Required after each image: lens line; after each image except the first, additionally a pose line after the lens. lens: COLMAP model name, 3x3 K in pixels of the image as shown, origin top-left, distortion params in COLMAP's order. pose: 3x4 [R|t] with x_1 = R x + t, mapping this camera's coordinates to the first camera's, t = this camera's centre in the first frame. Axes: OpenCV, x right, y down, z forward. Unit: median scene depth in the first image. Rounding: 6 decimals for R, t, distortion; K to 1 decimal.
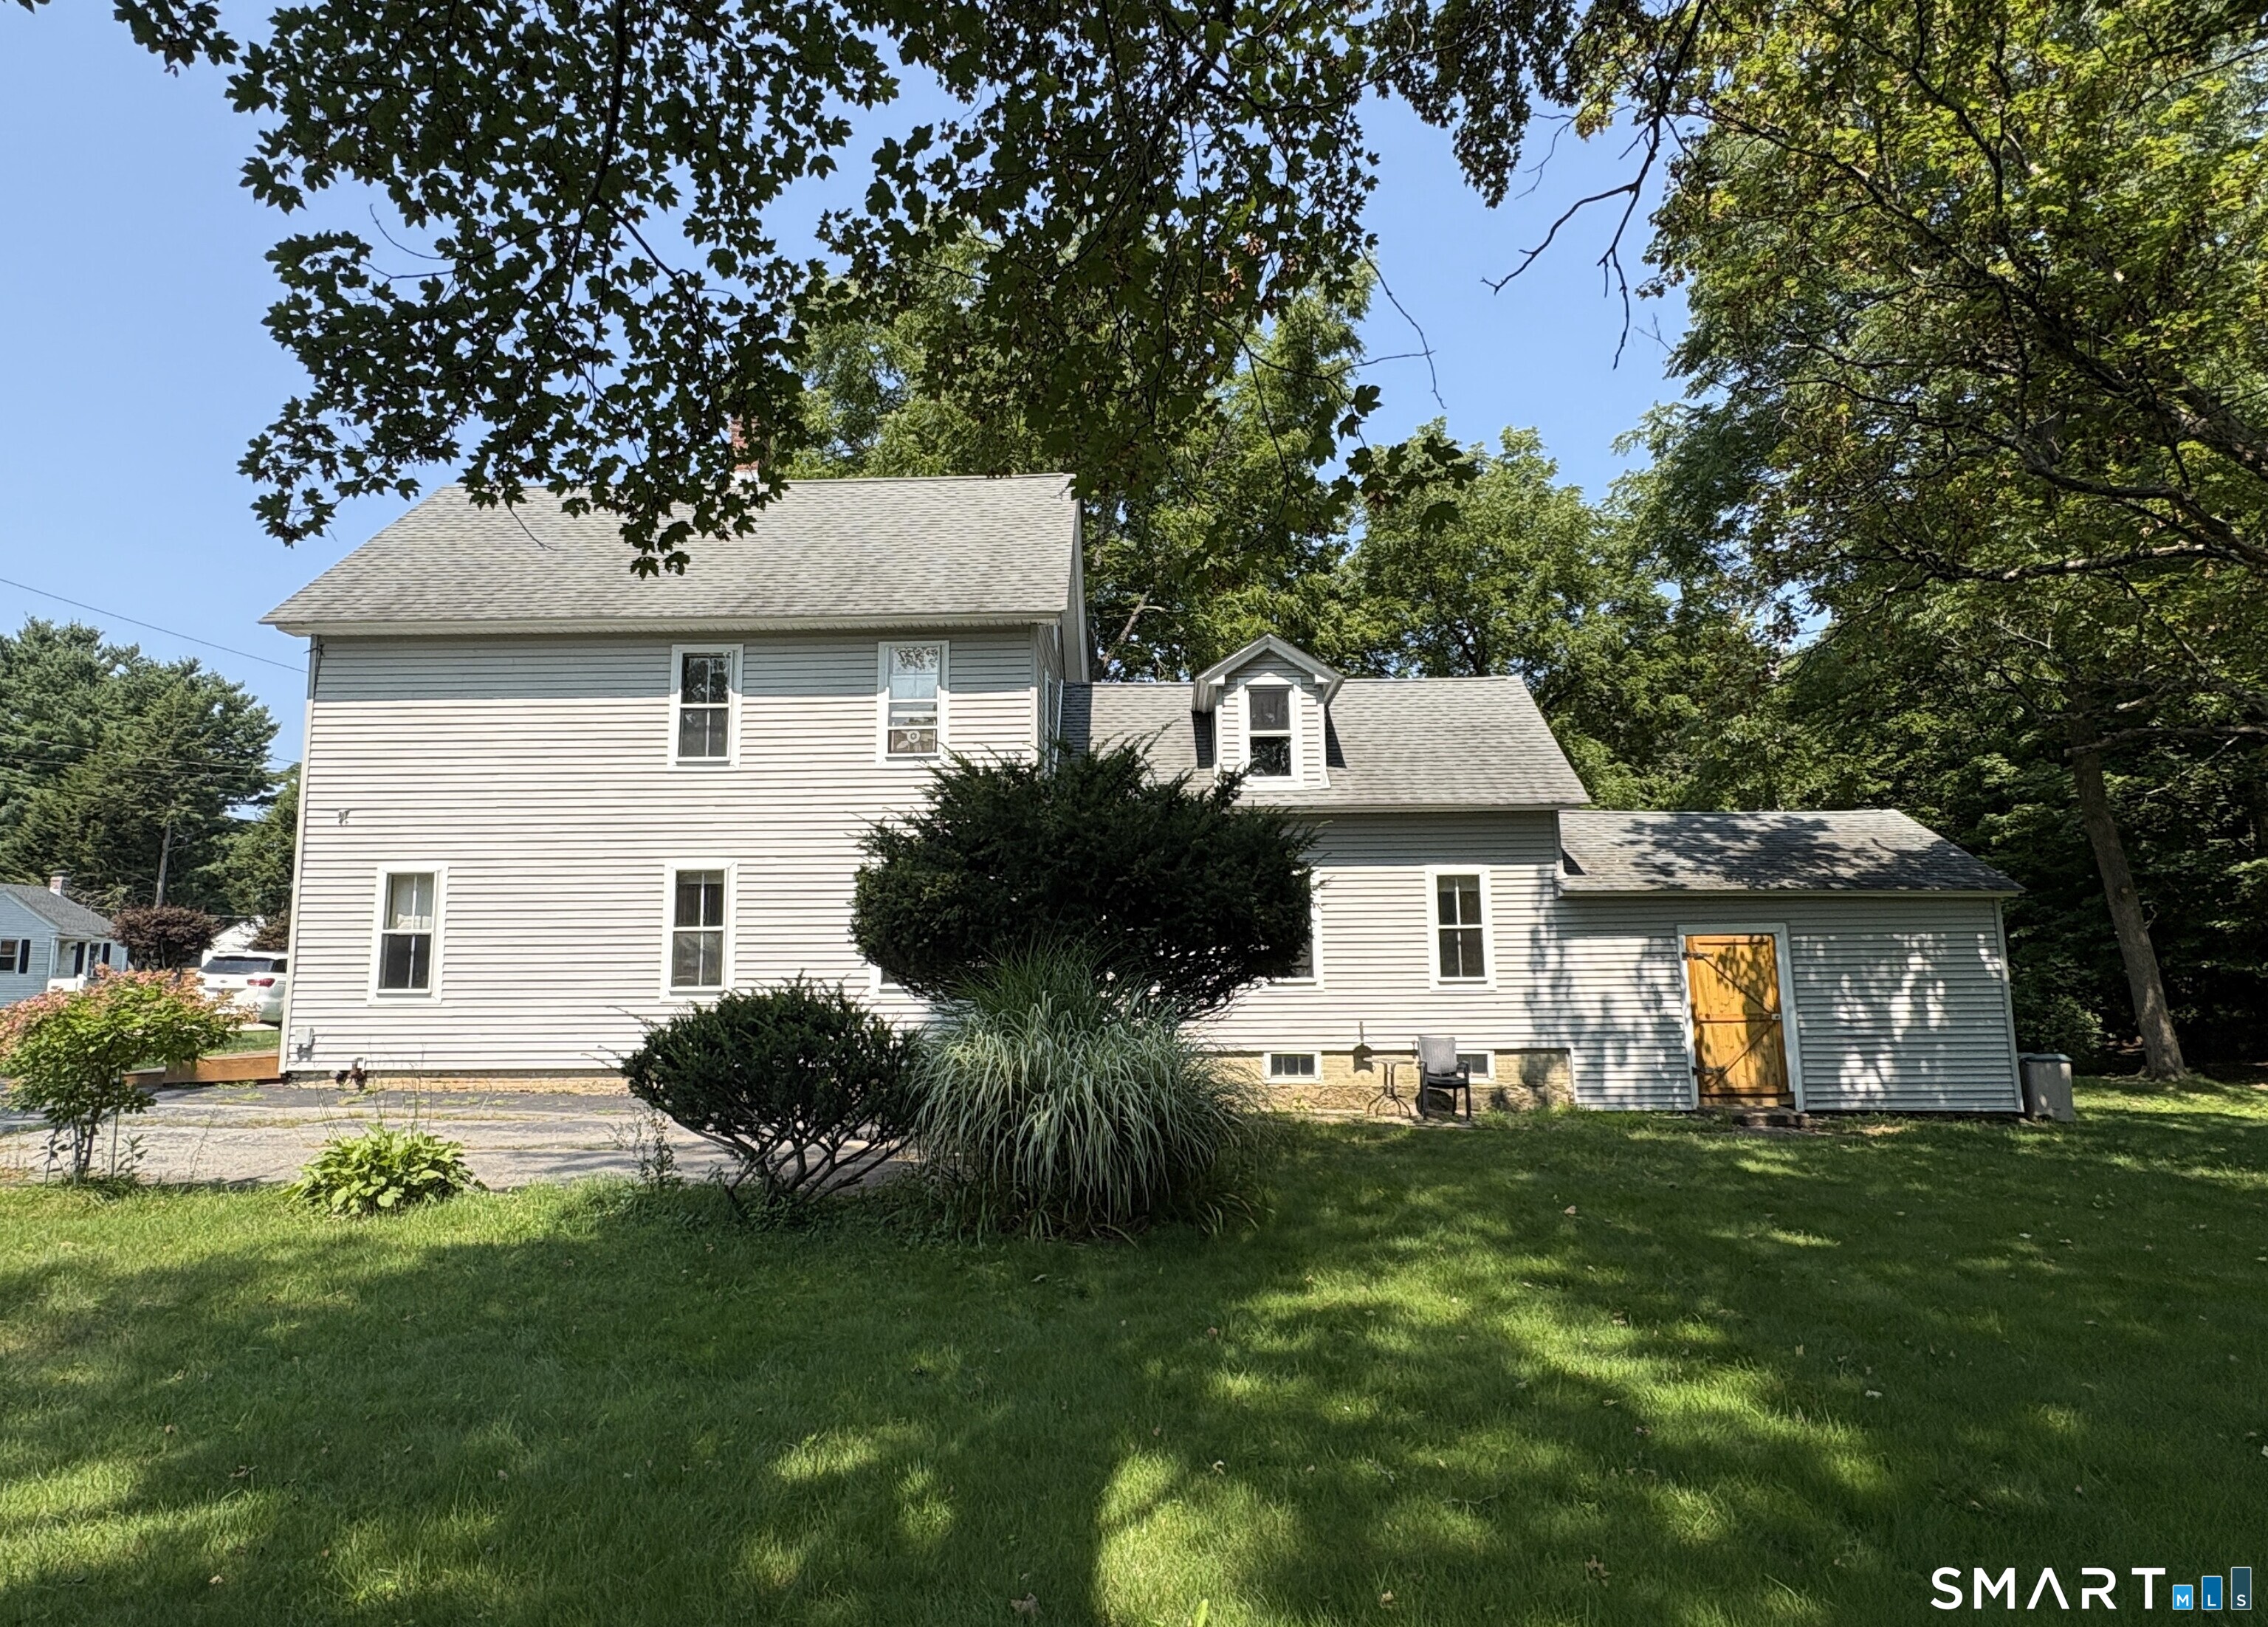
lens RADIAL K [[1144.5, 0, 1131.6], [0, 1144.5, 811.1], [0, 0, 1]] dist [0.002859, 0.000216]
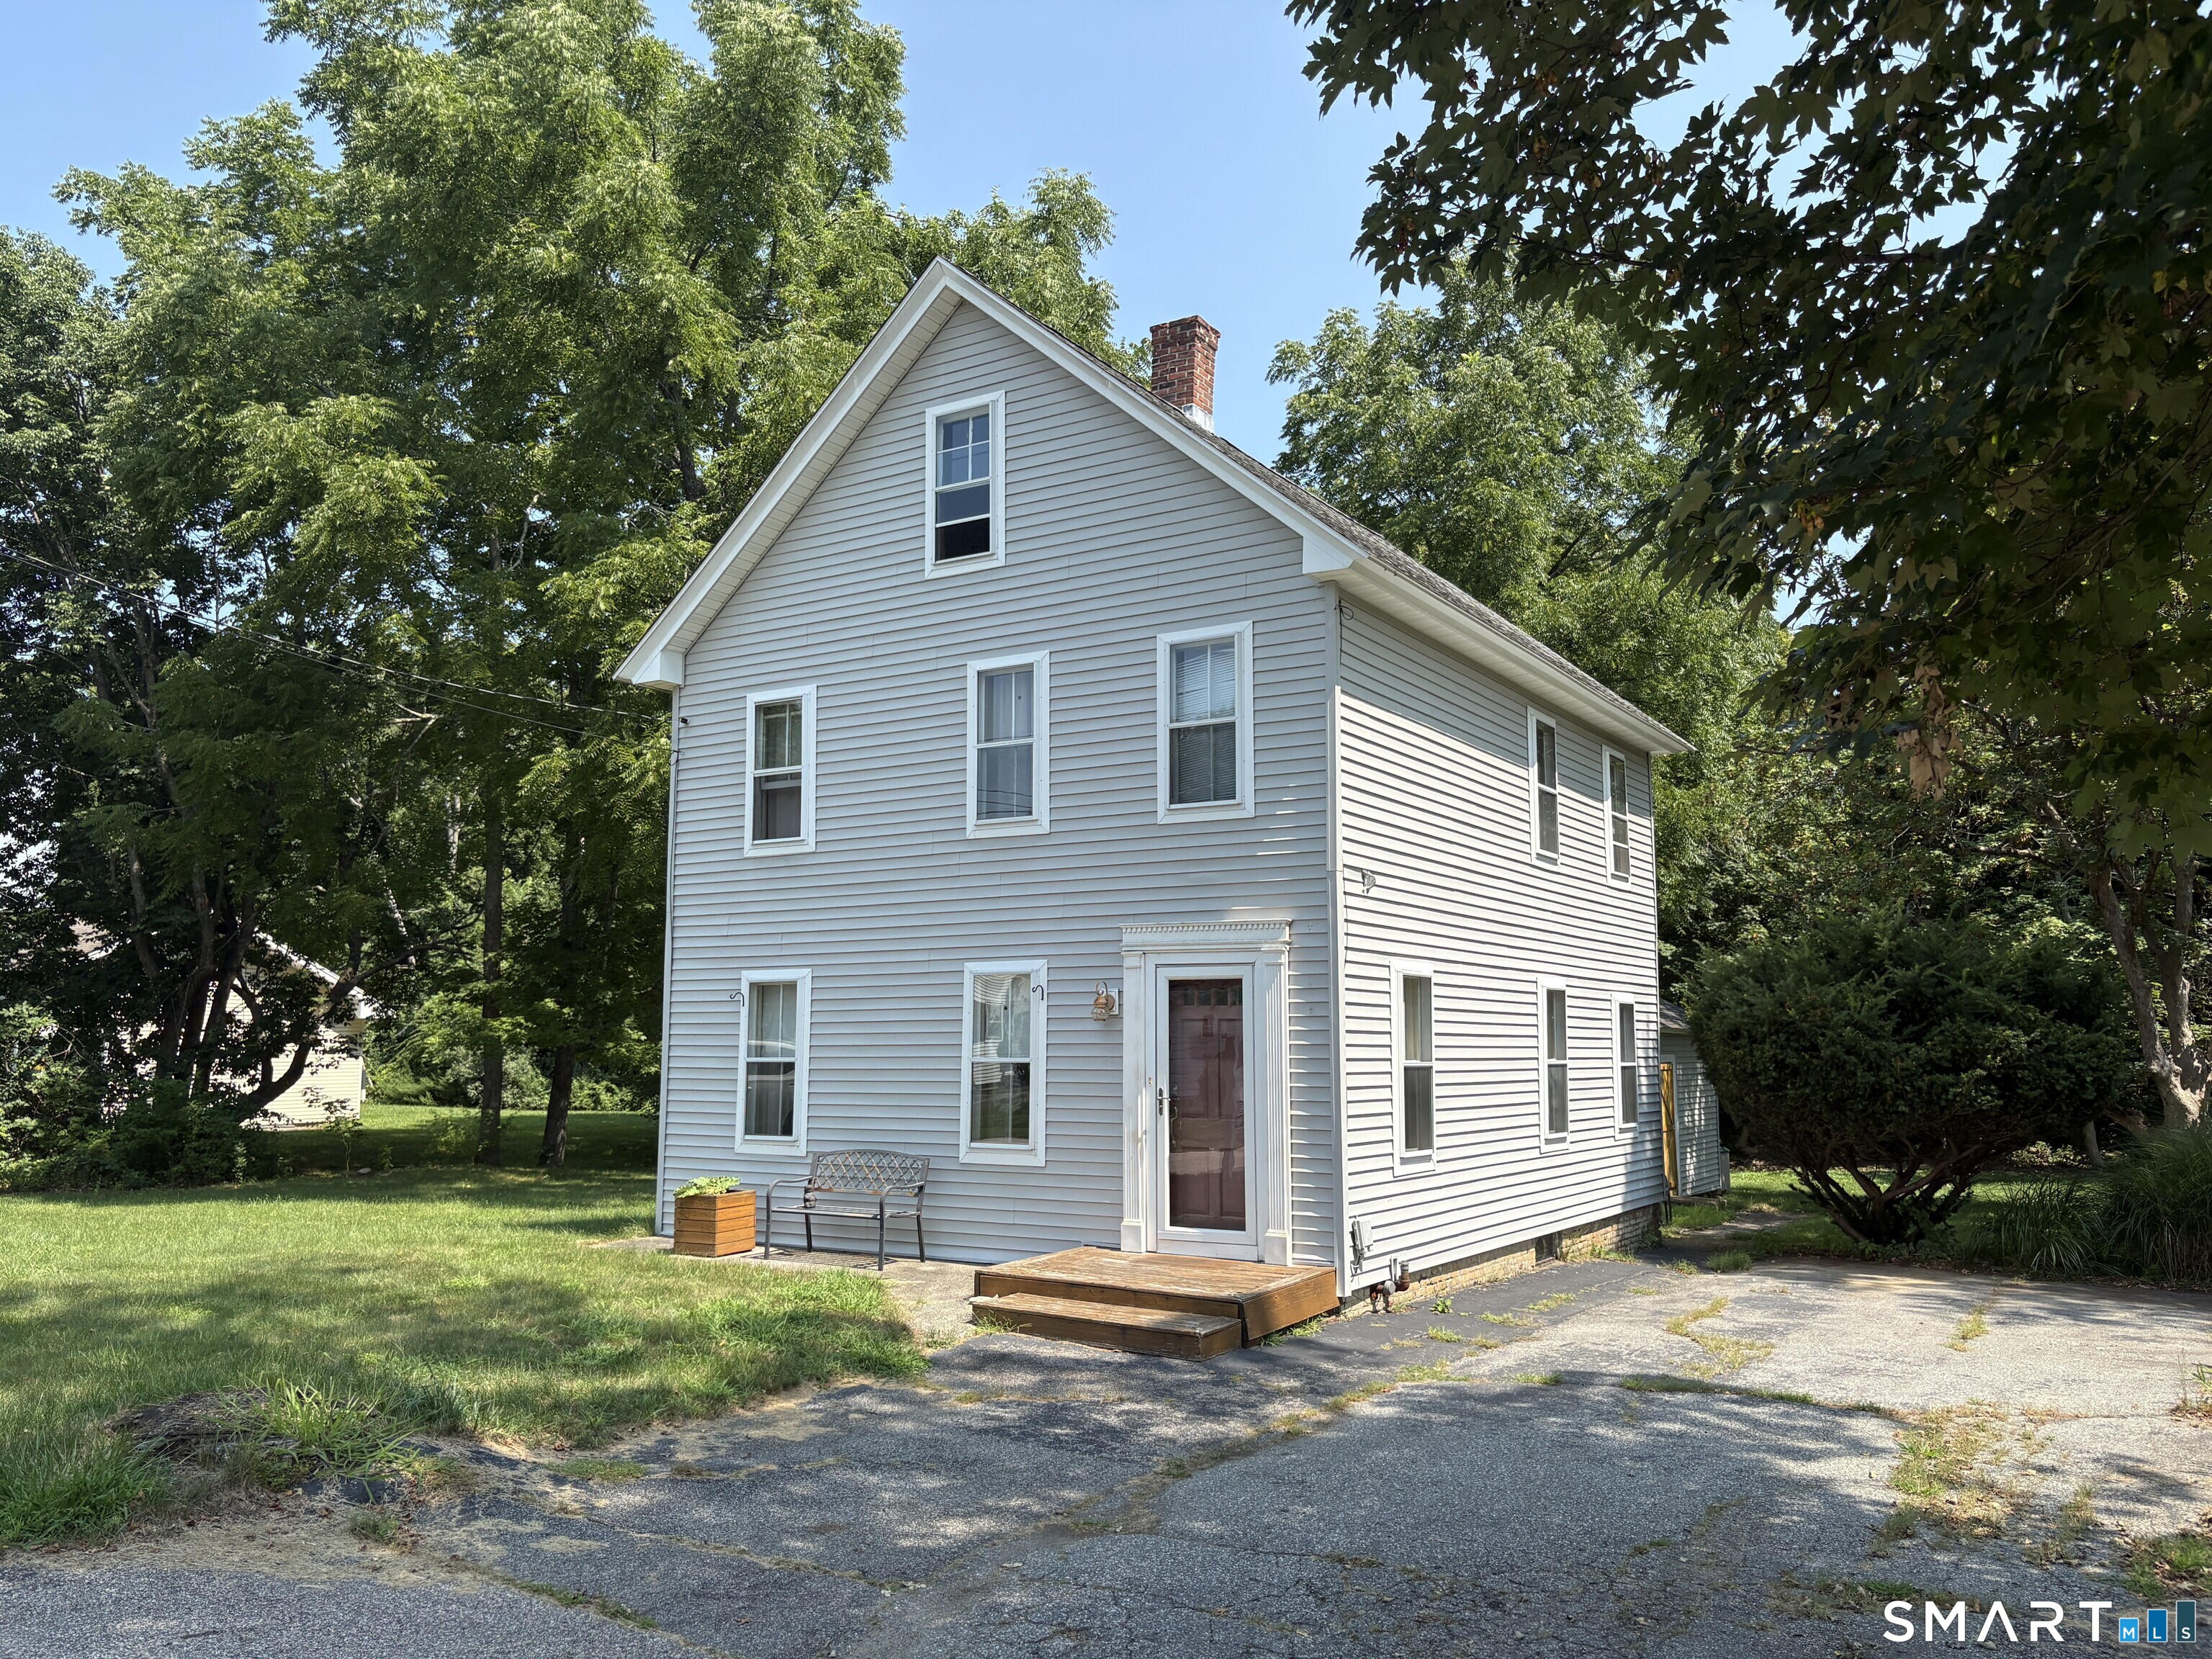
lens RADIAL K [[1710.0, 0, 1112.5], [0, 1710.0, 827.4], [0, 0, 1]] dist [0.022645, -0.006097]
pose [[0.500187, 0.119614, 0.857616, -1.433005], [-0.105128, 0.991475, -0.076970, 0.057223], [-0.859512, -0.051661, 0.508498, 0.582326]]
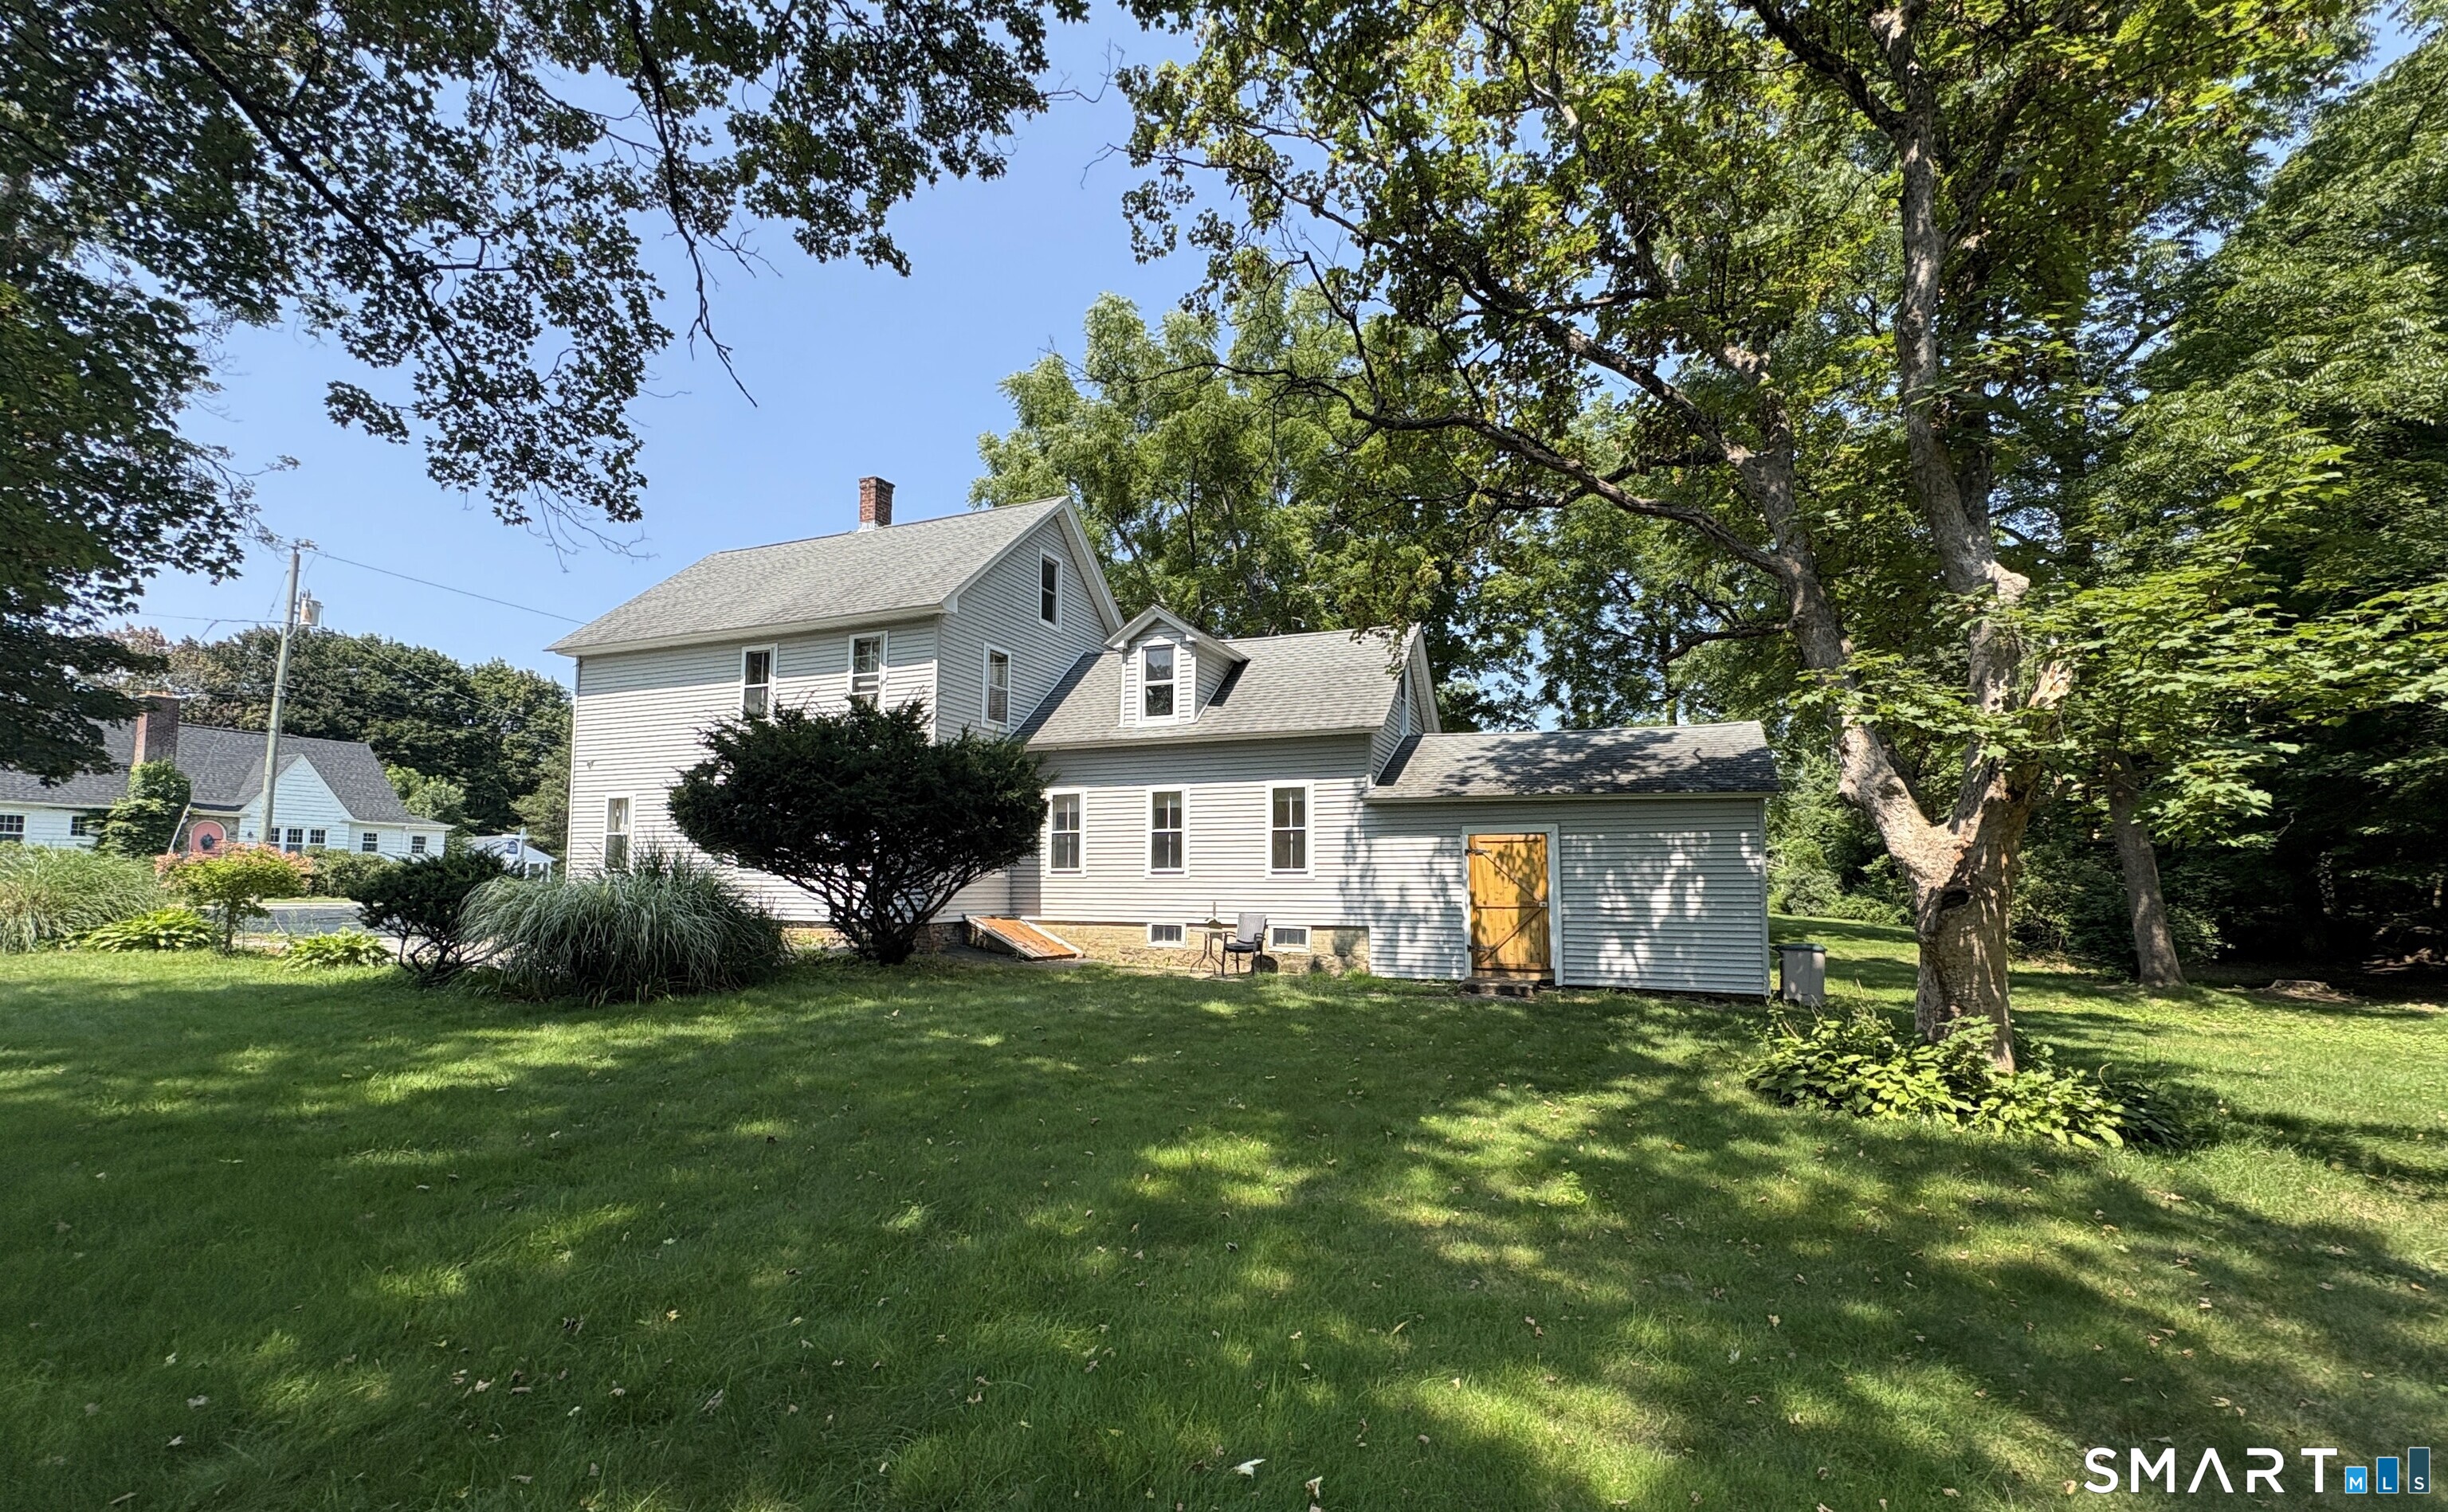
lens RADIAL K [[946.1, 0, 1229.5], [0, 946.1, 755.6], [0, 0, 1]] dist [0.000406, -0.000020]
pose [[0.950293, -0.026912, -0.310191, 0.561208], [0.036029, 0.999070, 0.023698, -0.006673], [0.309265, -0.033696, 0.950379, -0.009841]]
